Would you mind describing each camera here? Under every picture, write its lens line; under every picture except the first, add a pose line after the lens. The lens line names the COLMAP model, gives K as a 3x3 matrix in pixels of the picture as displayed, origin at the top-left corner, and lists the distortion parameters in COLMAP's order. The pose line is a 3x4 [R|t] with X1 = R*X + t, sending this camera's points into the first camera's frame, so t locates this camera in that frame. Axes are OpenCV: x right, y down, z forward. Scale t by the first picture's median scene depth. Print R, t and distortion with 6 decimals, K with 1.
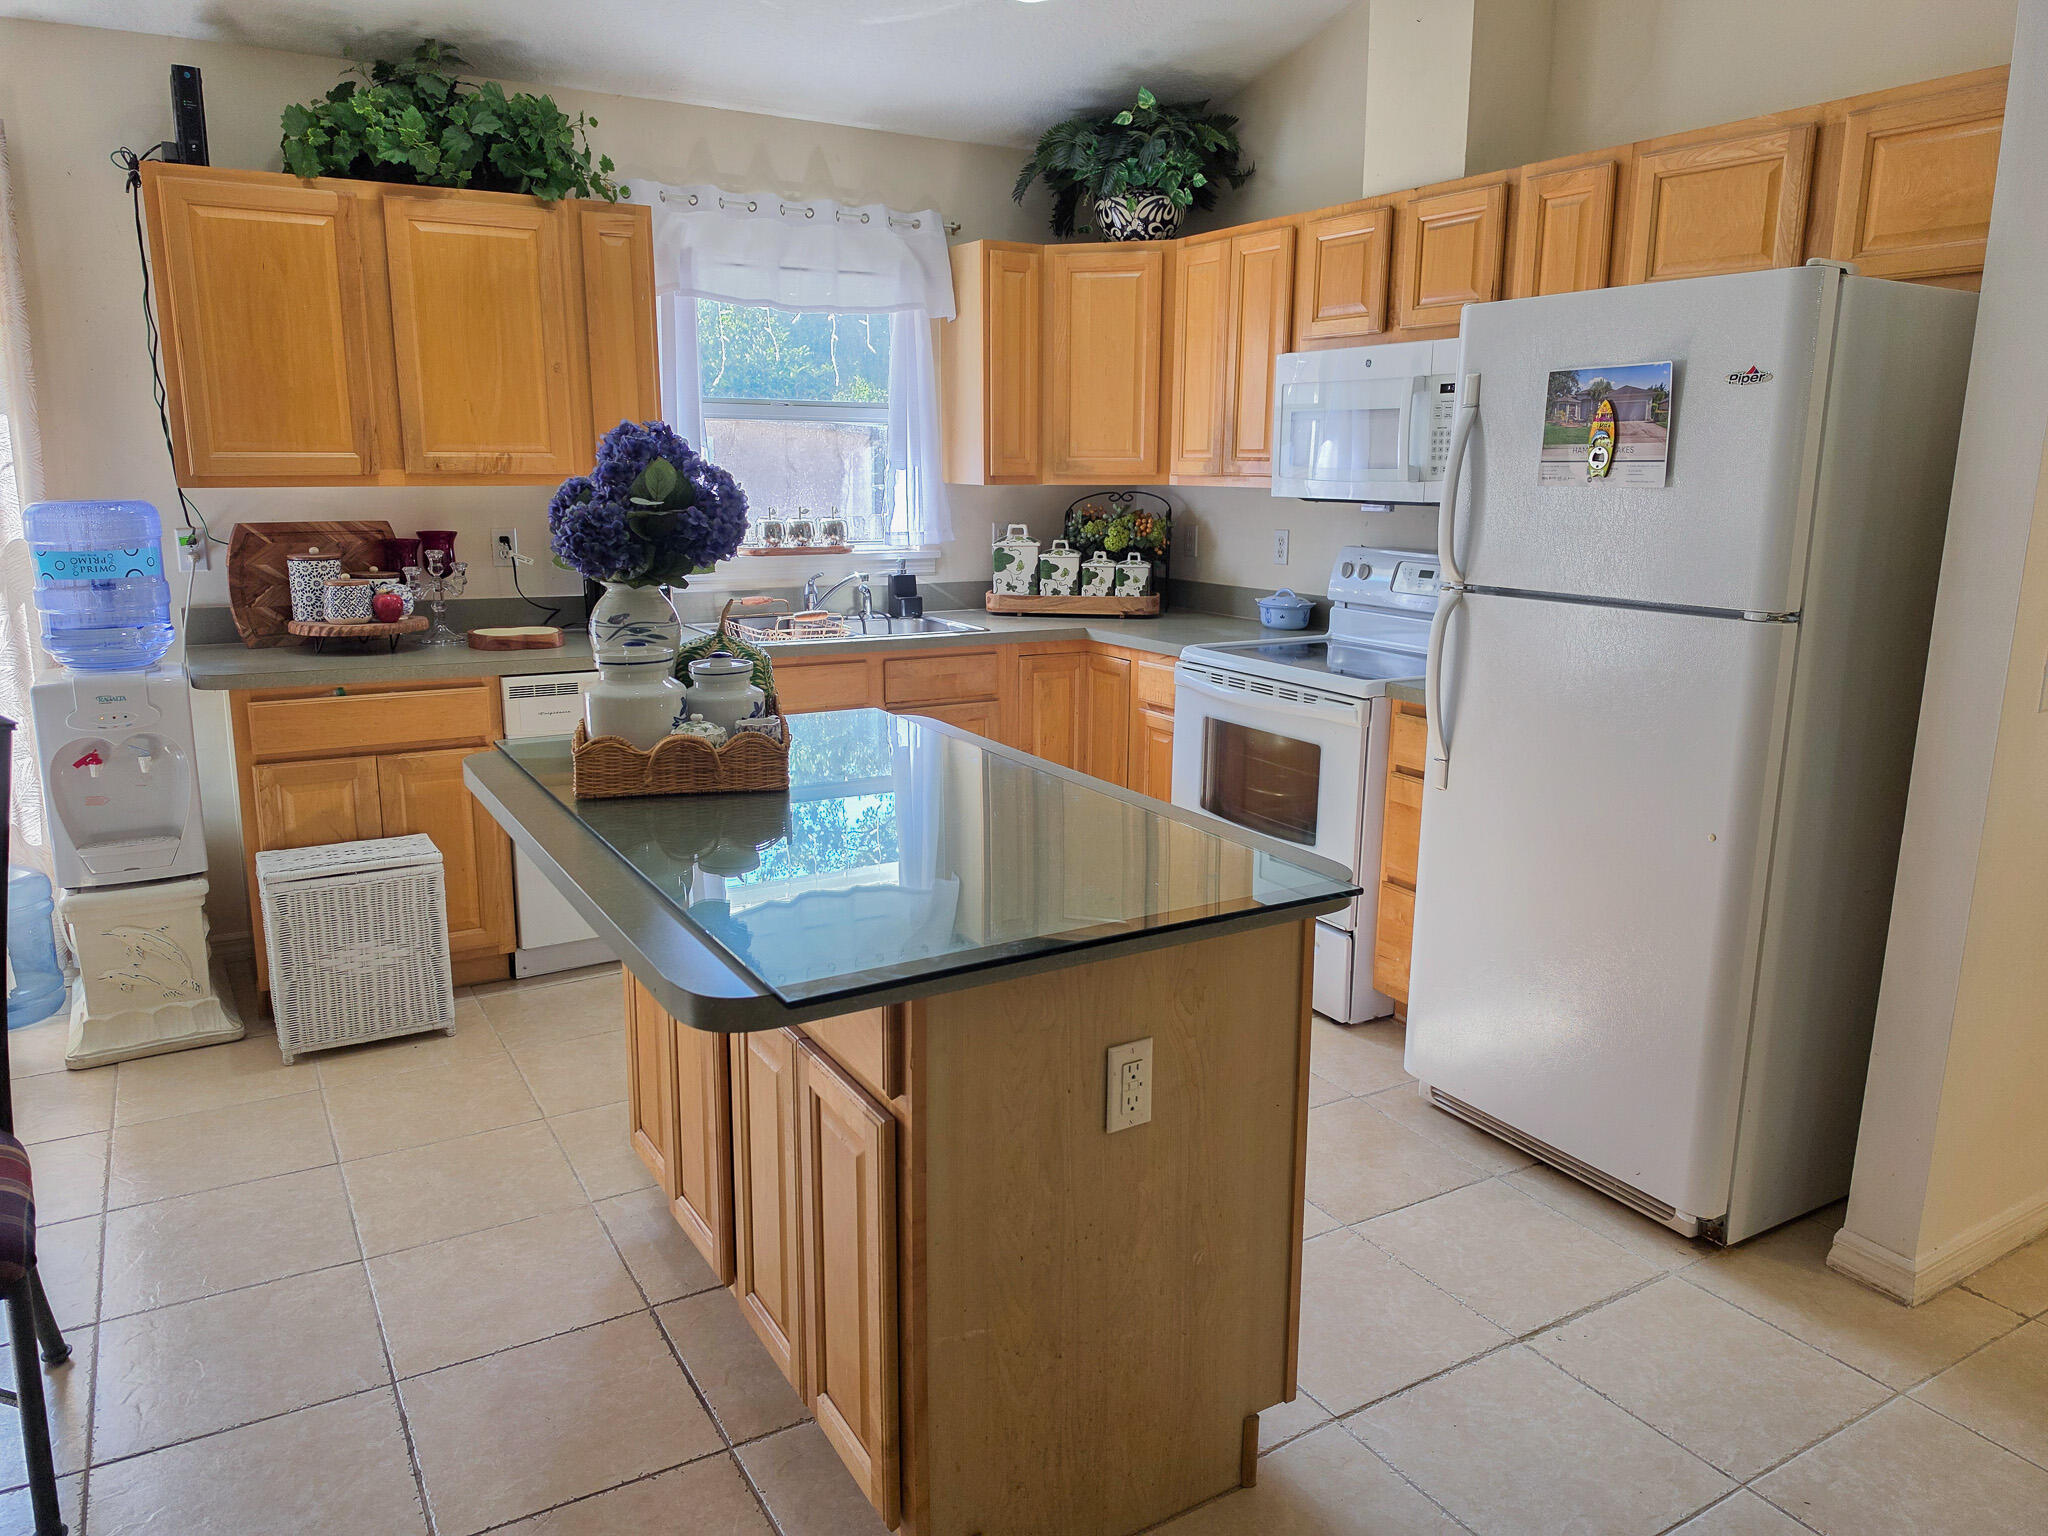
lens RADIAL K [[1407.7, 0, 1020.8], [0, 1407.7, 762.6], [0, 0, 1]] dist [0.071732, -0.102841]
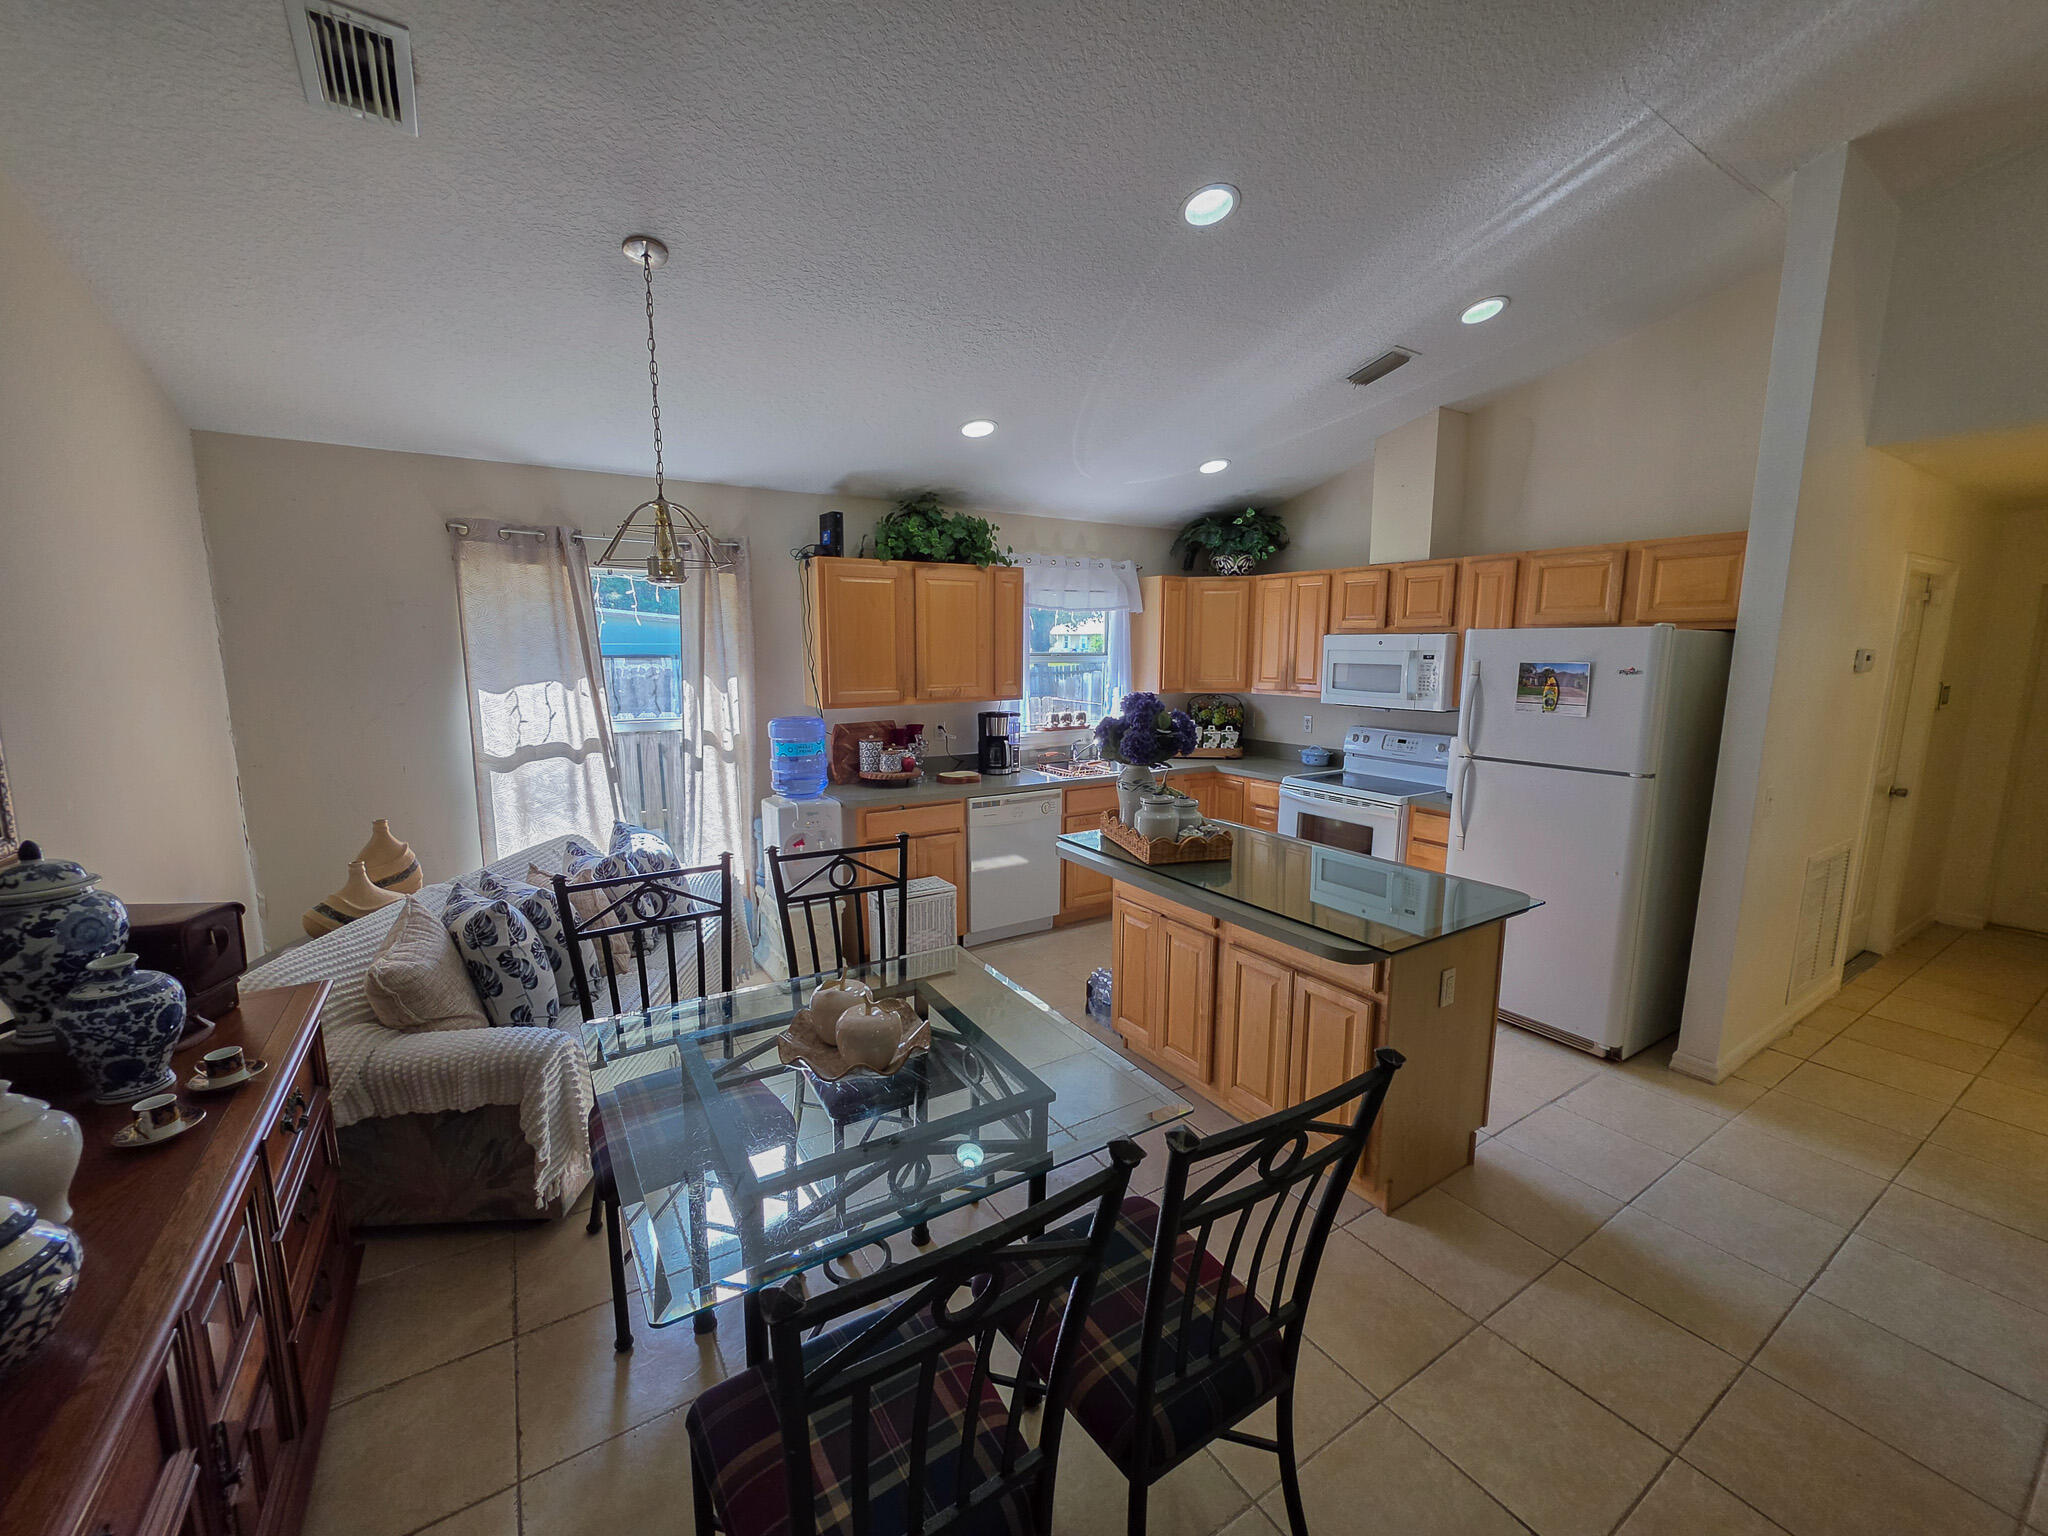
lens RADIAL K [[810.2, 0, 1028.0], [0, 810.2, 773.0], [0, 0, 1]] dist [0.000224, -0.002263]
pose [[0.999489, -0.011133, 0.029965, -0.310556], [0.012835, 0.998280, -0.057209, -0.028050], [-0.029276, 0.057564, 0.997912, -0.164981]]
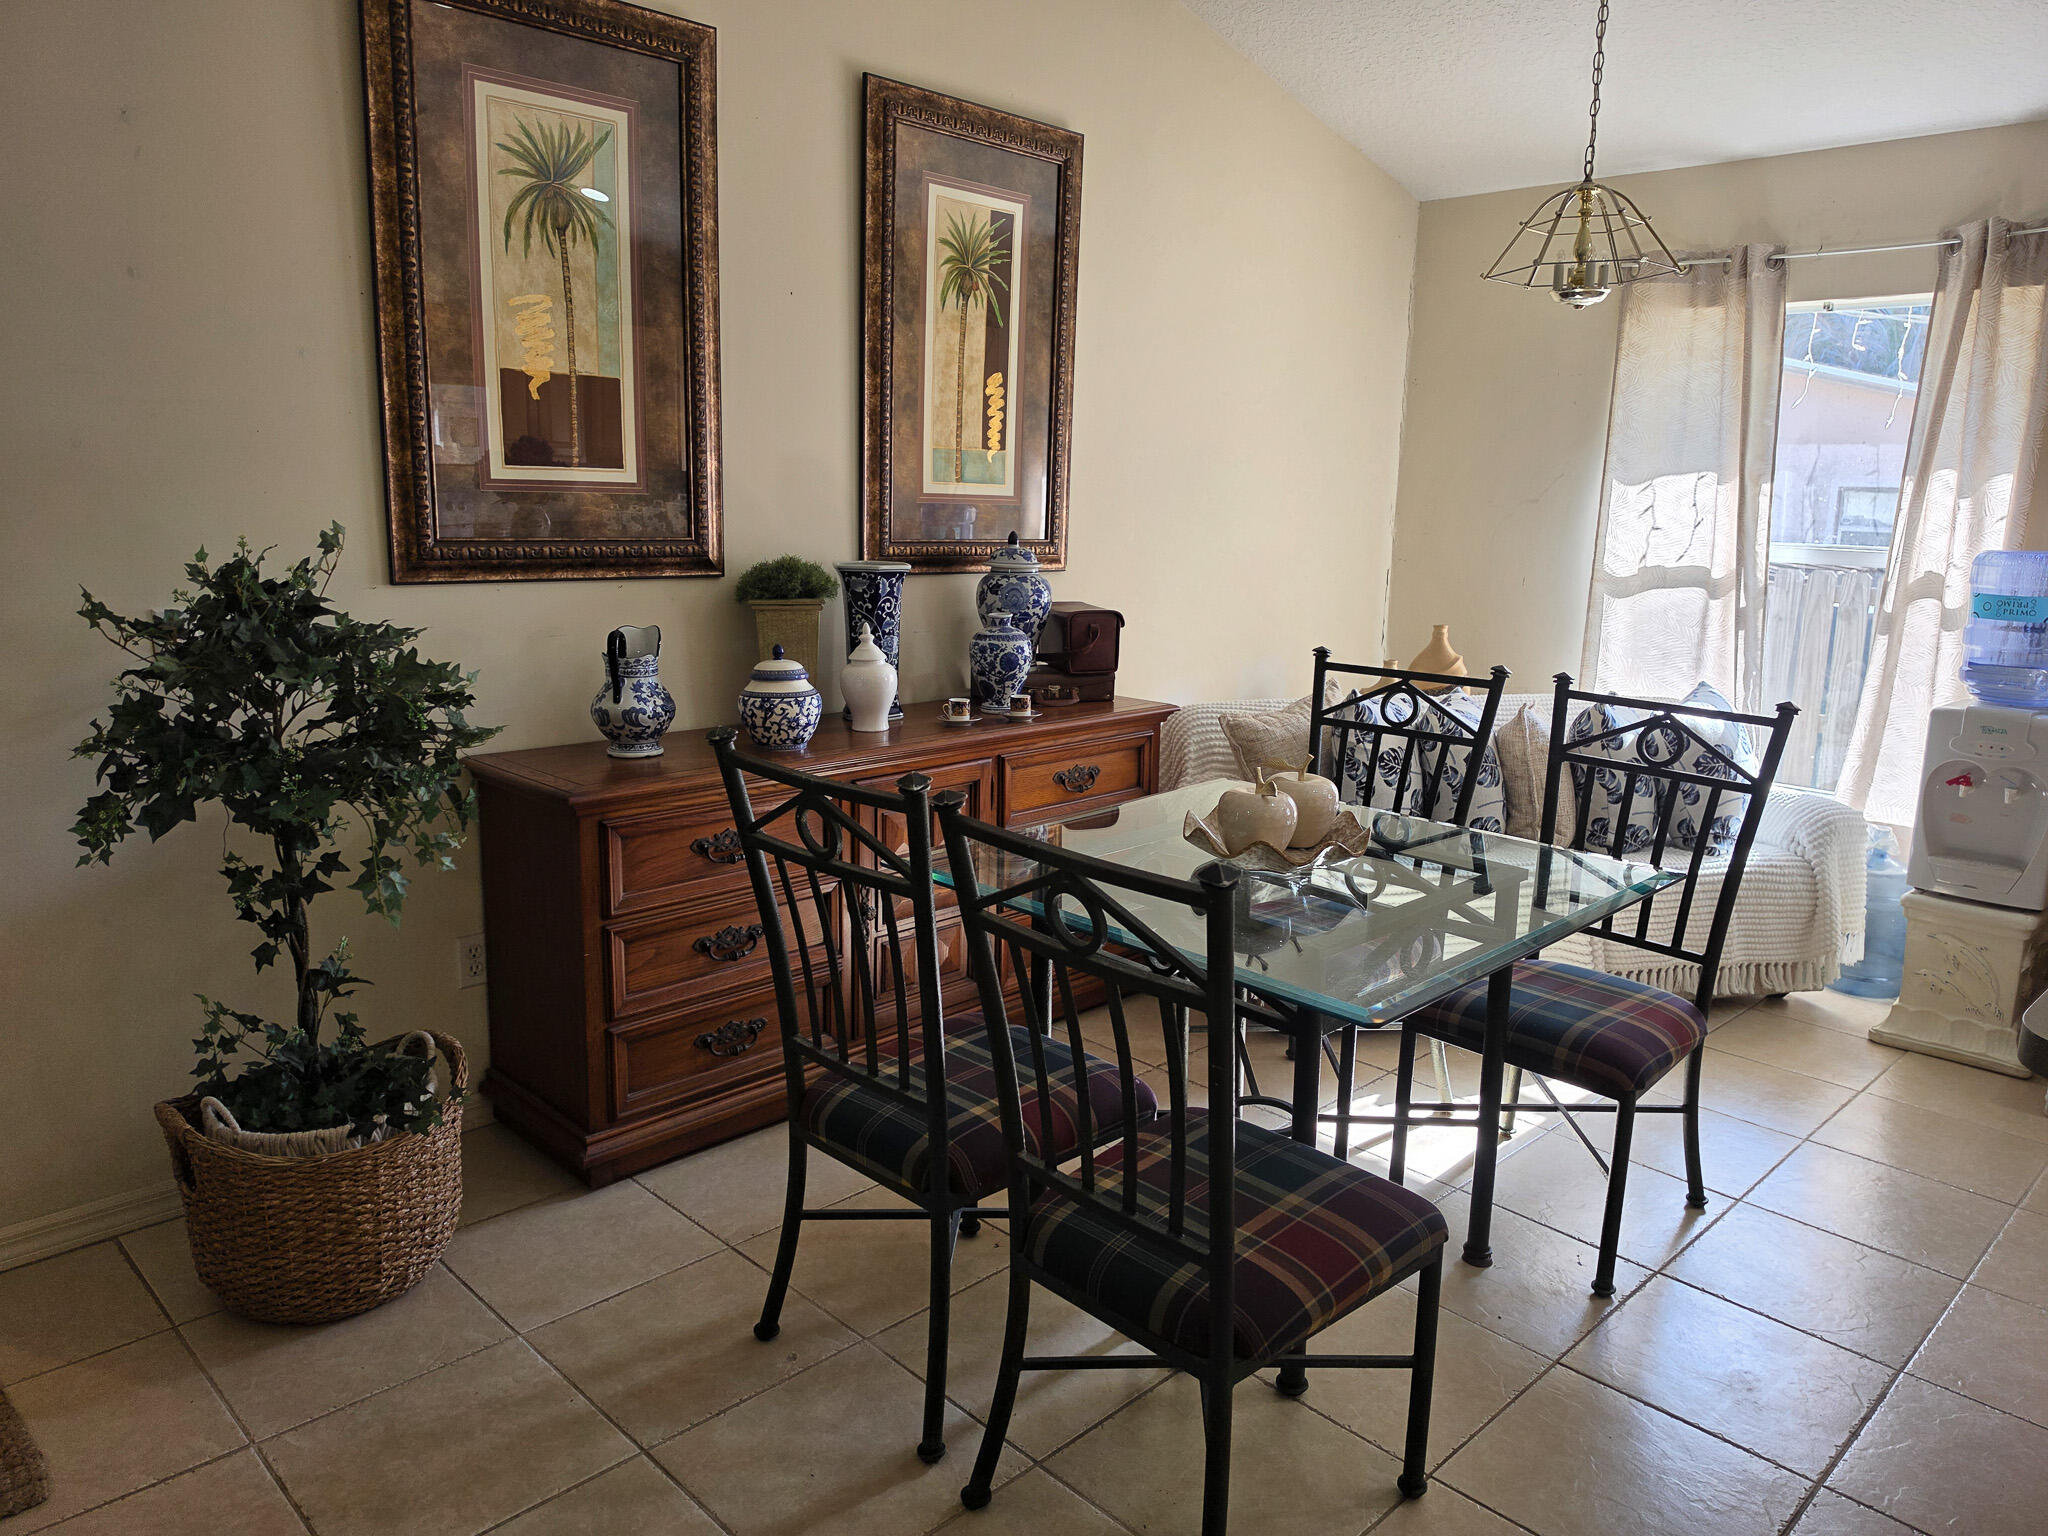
lens RADIAL K [[1410.9, 0, 1033.4], [0, 1410.9, 760.0], [0, 0, 1]] dist [0.072588, -0.106854]
pose [[0.239727, 0.178635, -0.954264, 0.201634], [-0.222738, 0.966827, 0.125032, 0.004116], [0.944944, 0.182578, 0.271563, 0.012651]]
